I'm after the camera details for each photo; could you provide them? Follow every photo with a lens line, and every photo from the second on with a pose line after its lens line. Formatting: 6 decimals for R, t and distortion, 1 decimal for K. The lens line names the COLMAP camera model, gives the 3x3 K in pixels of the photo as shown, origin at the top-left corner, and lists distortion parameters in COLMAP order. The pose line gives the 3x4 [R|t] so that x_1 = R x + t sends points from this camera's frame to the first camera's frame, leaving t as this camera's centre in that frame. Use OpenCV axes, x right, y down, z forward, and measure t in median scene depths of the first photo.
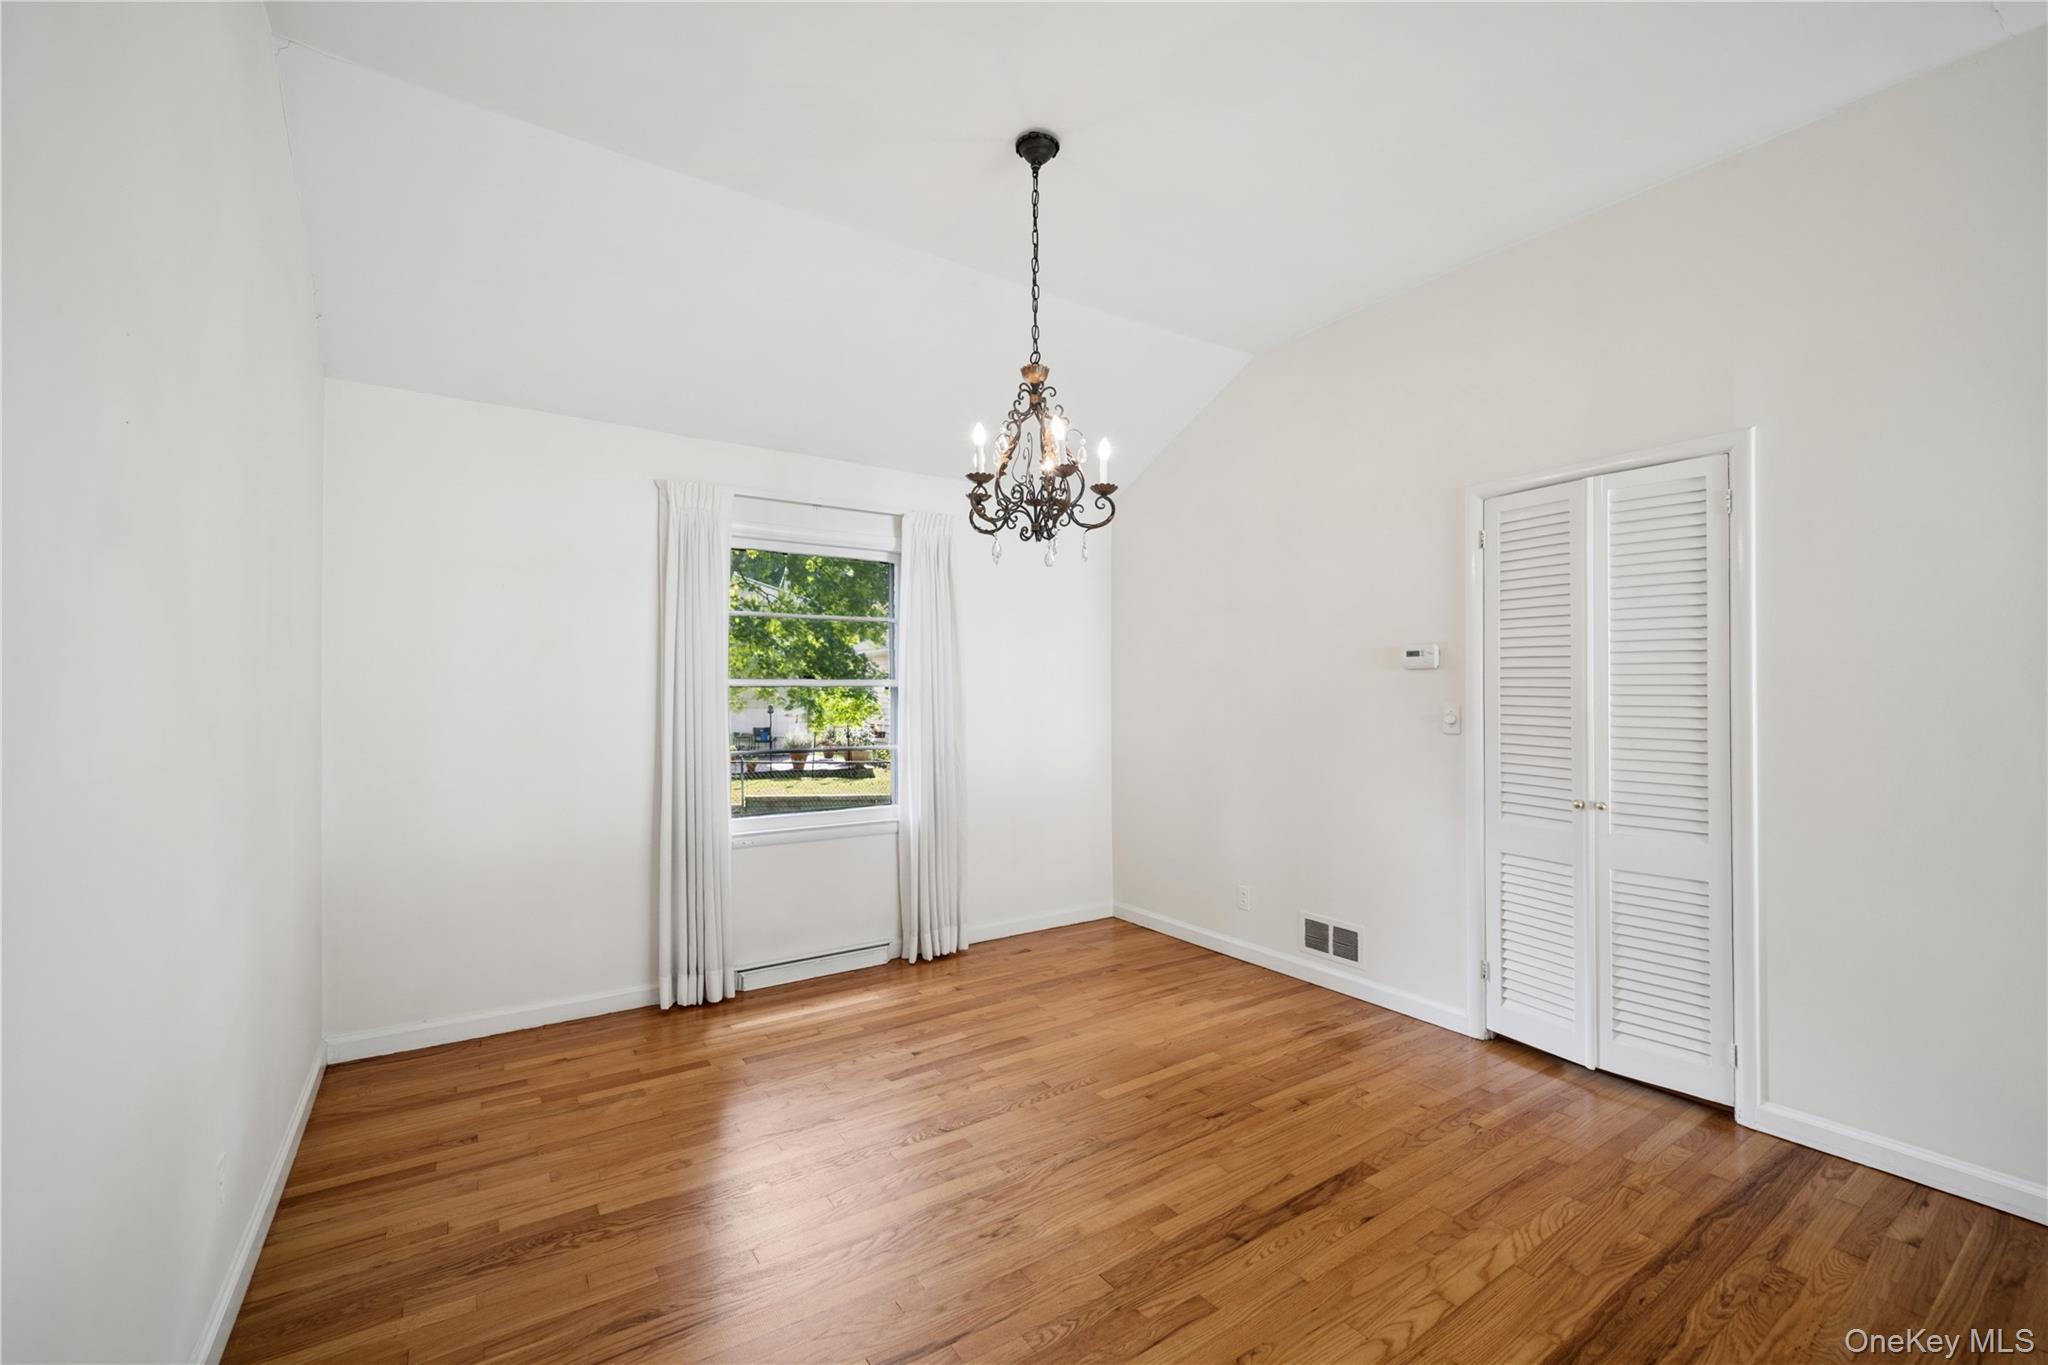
lens RADIAL K [[837.3, 0, 1026.6], [0, 837.3, 680.1], [0, 0, 1]] dist [-0.020472, -0.000128]
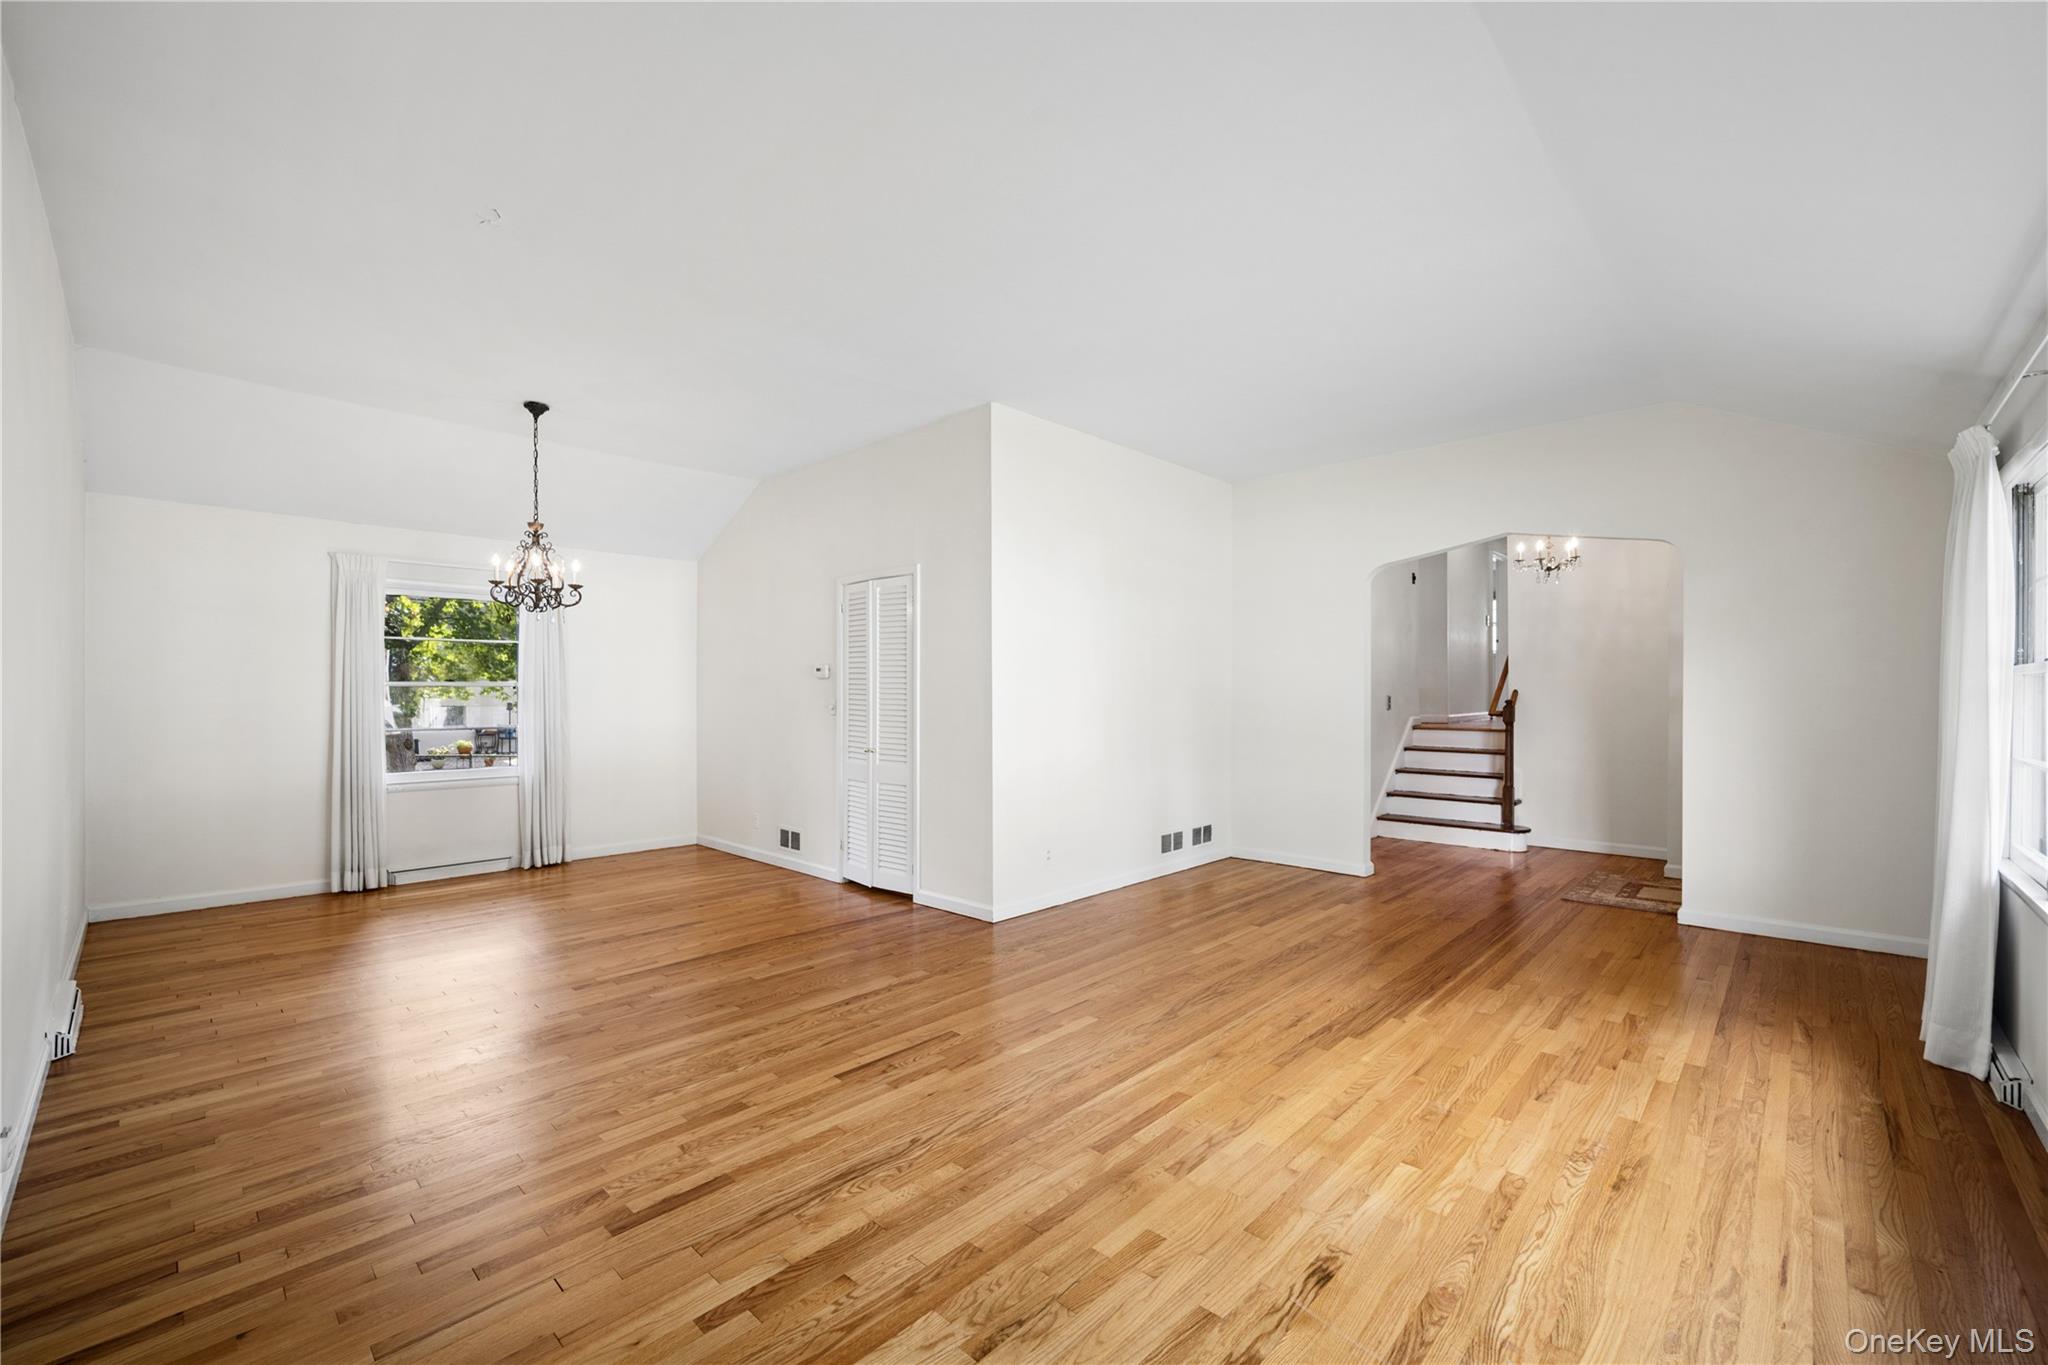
lens RADIAL K [[839.6, 0, 1024.0], [0, 839.6, 682.5], [0, 0, 1]] dist [-0.022522, 0.000578]
pose [[0.976113, 0.003705, 0.217234, 0.542151], [-0.004247, 0.999989, 0.002031, -0.010442], [-0.217224, -0.002905, 0.976118, -0.876903]]
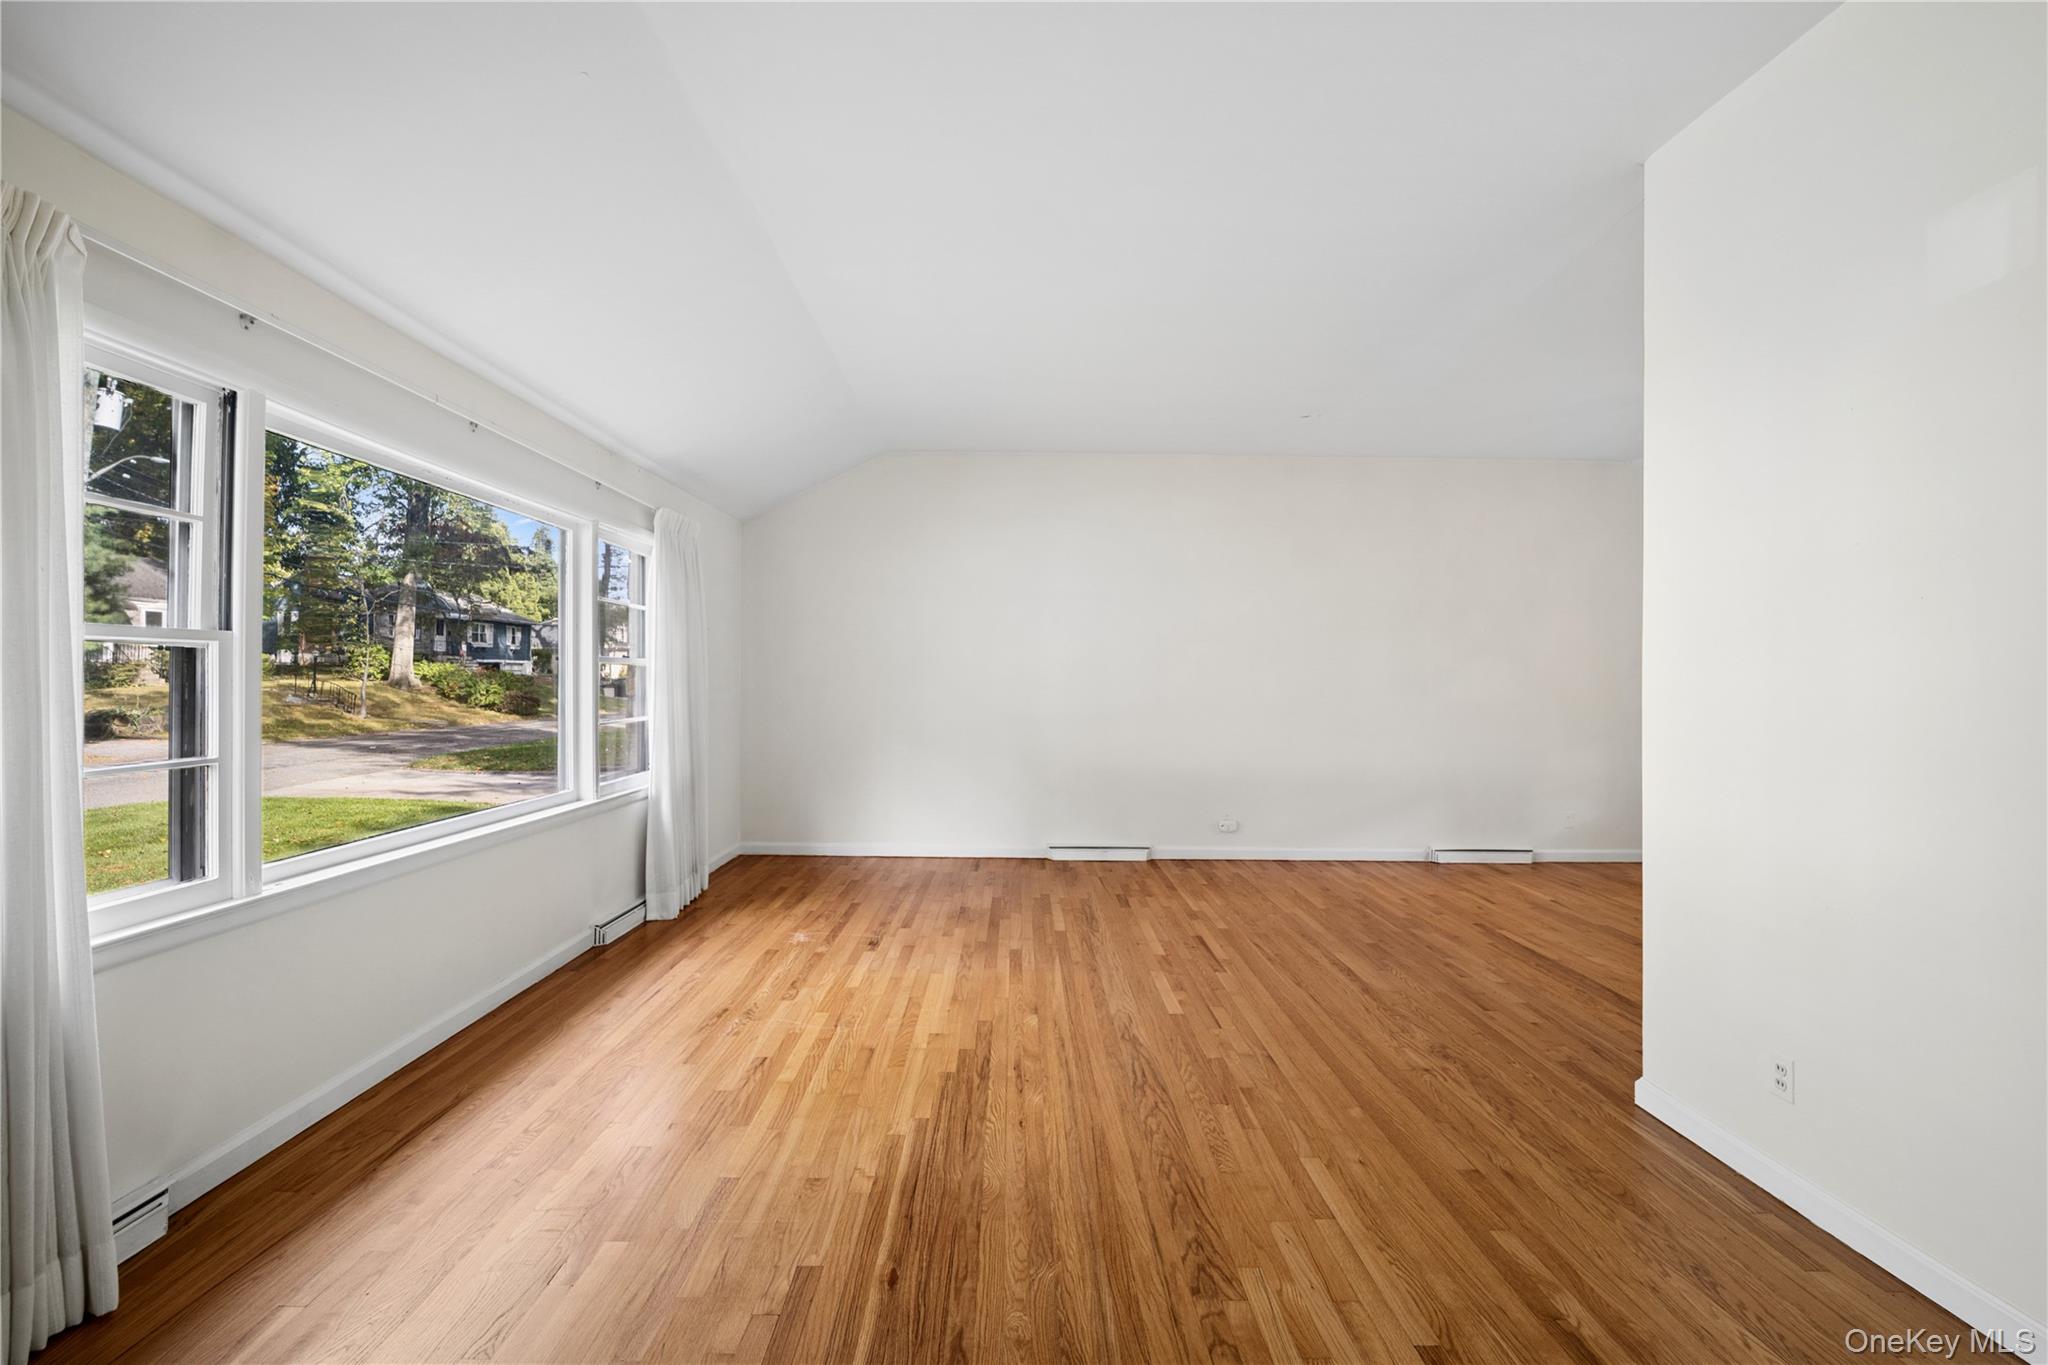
lens RADIAL K [[837.3, 0, 1026.6], [0, 837.3, 680.1], [0, 0, 1]] dist [-0.020472, -0.000128]
pose [[-0.542701, -0.002381, -0.839923, 1.813856], [0.001037, 0.999993, -0.003505, 0.007974], [0.839925, -0.002773, -0.542695, 0.529075]]
